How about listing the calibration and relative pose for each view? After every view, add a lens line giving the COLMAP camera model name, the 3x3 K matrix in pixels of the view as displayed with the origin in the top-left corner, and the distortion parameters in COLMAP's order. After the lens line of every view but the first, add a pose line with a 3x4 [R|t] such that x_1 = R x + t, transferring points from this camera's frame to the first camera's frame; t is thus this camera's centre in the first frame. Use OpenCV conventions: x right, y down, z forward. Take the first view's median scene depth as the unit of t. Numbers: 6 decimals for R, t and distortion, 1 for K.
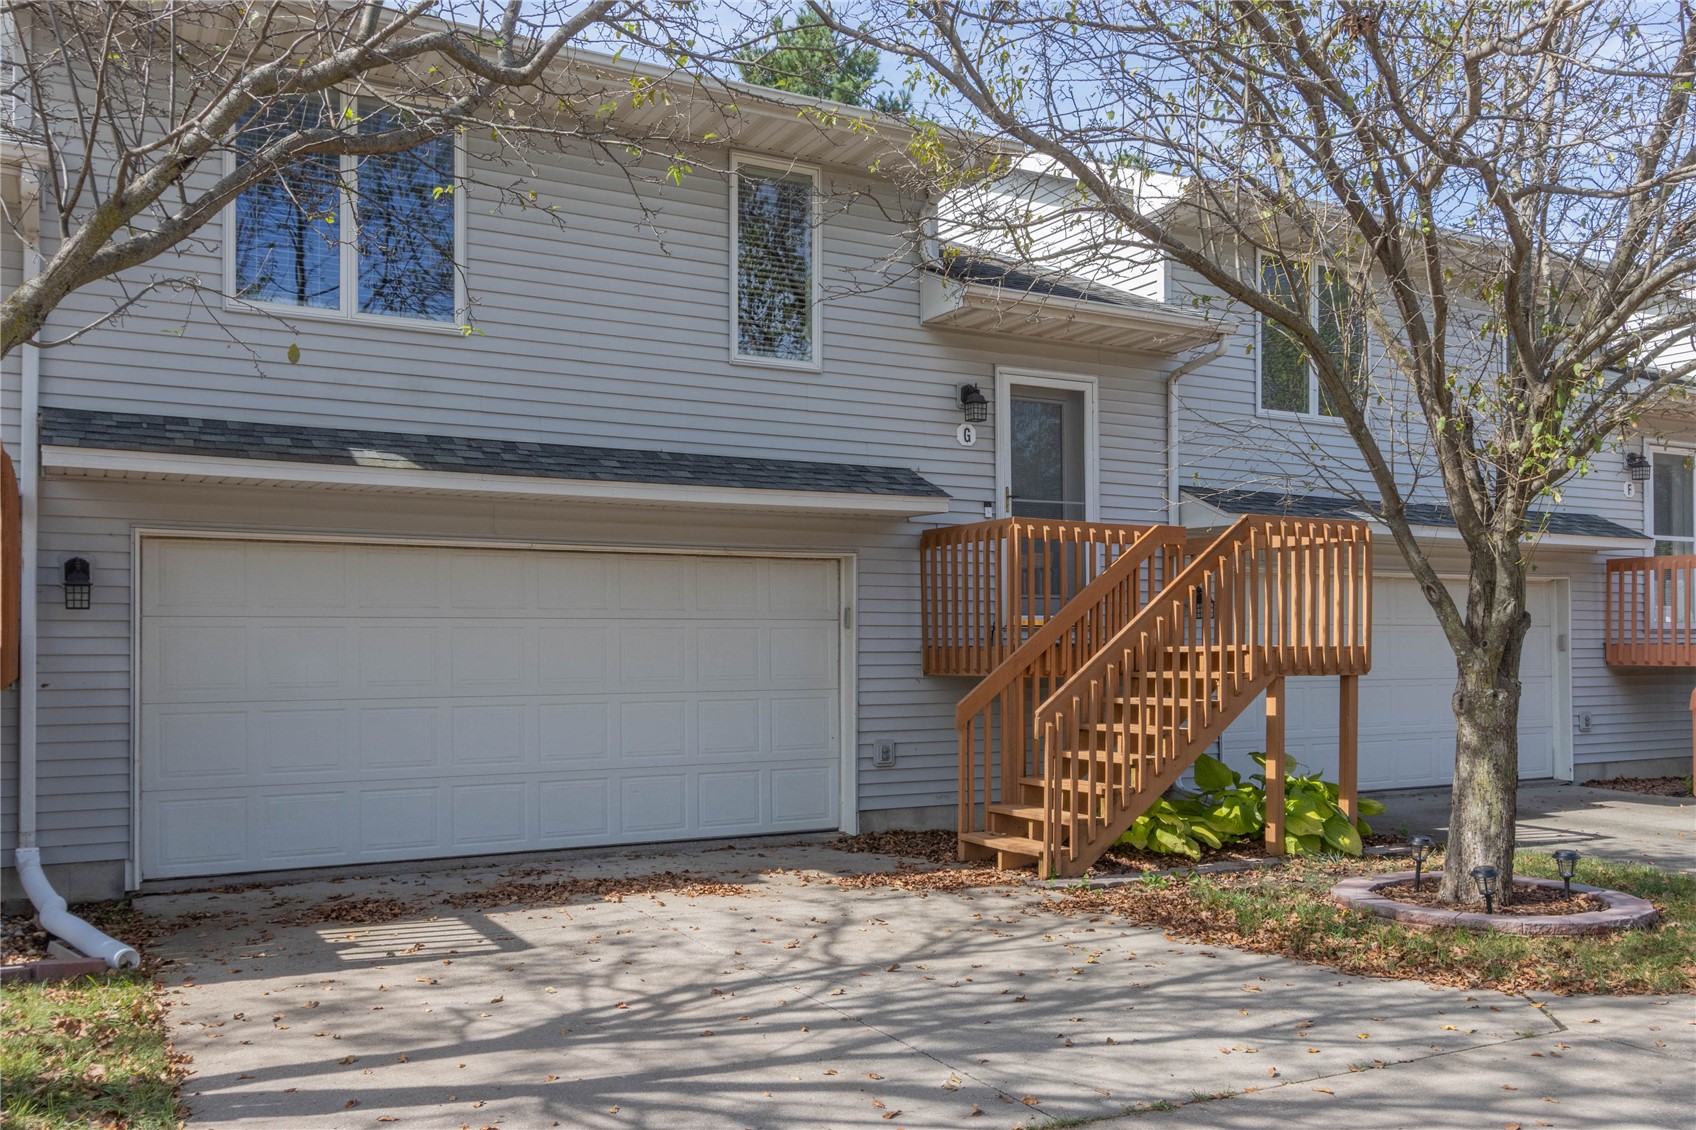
lens RADIAL K [[1426.3, 0, 850.2], [0, 1426.3, 636.3], [0, 0, 1]] dist [0.036579, 0.001775]
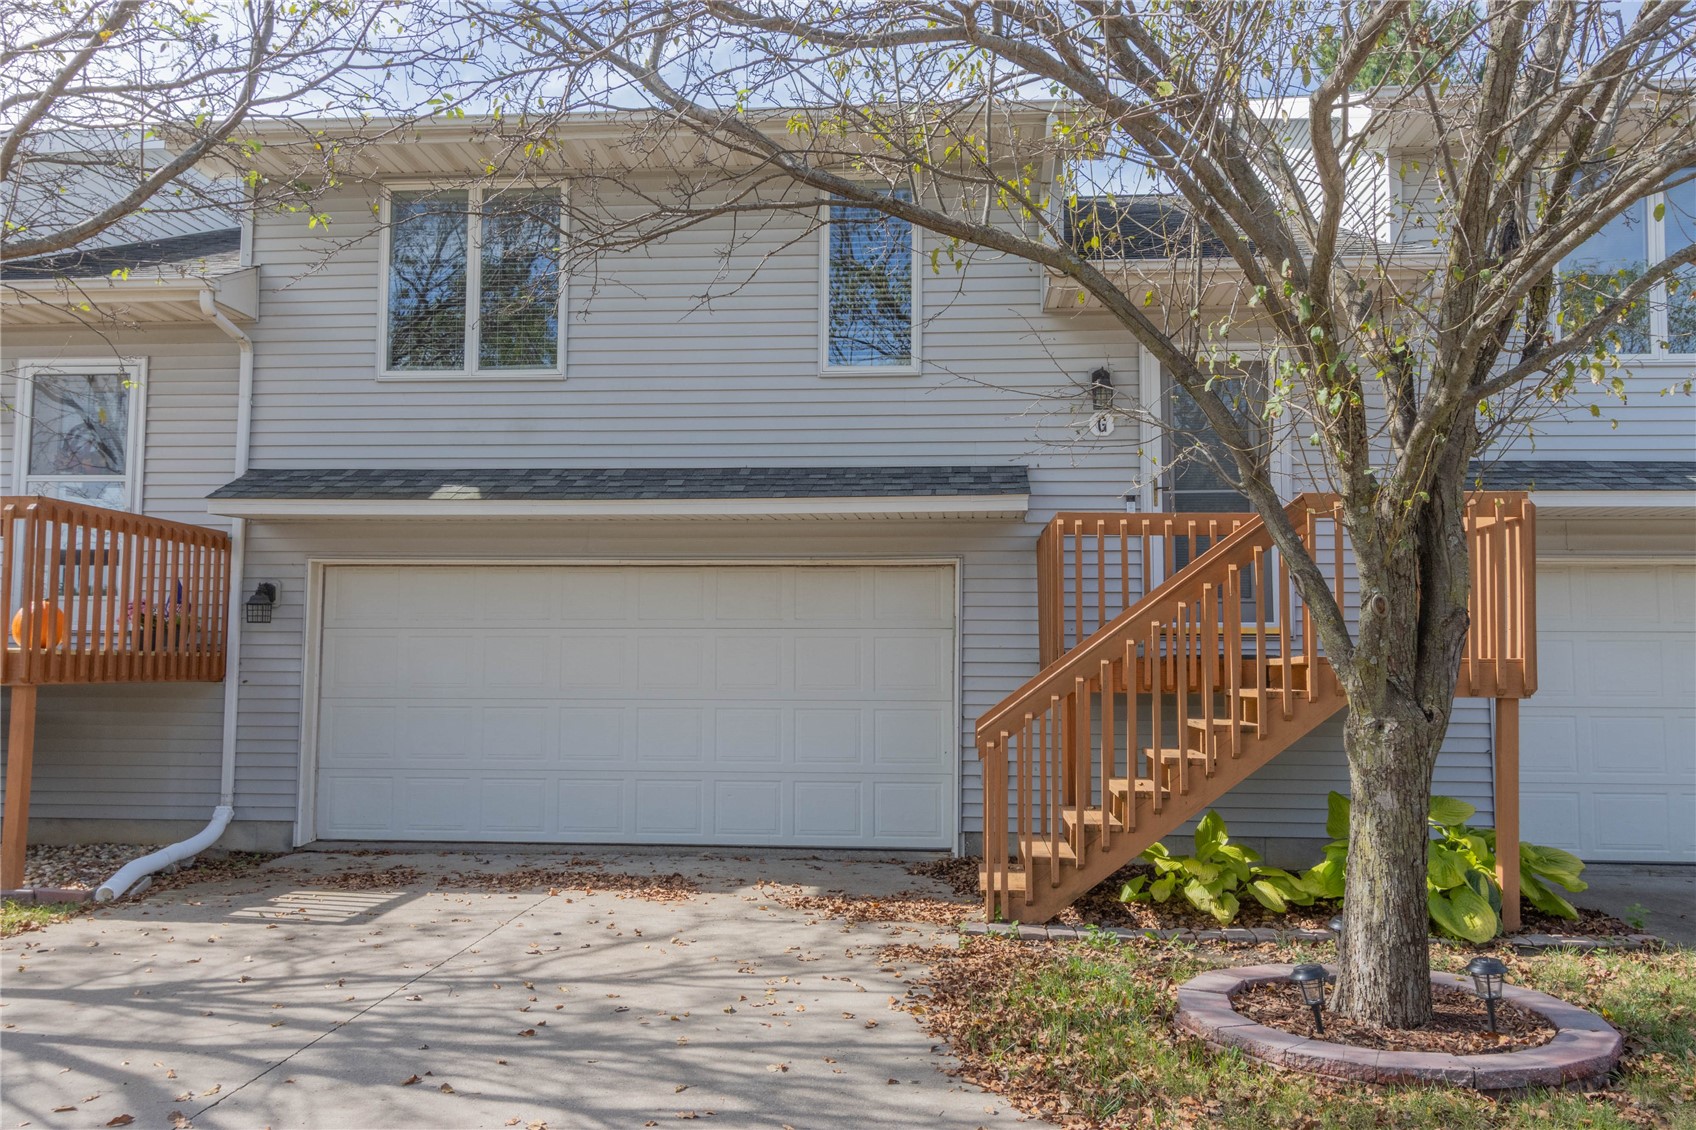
lens RADIAL K [[1344.1, 0, 848.2], [0, 1344.1, 569.3], [0, 0, 1]] dist [0.028285, -0.001725]
pose [[0.834099, -0.030482, -0.550773, 0.507247], [-0.003250, 0.998183, -0.060165, 0.003975], [0.551606, 0.051973, 0.832484, 0.245765]]
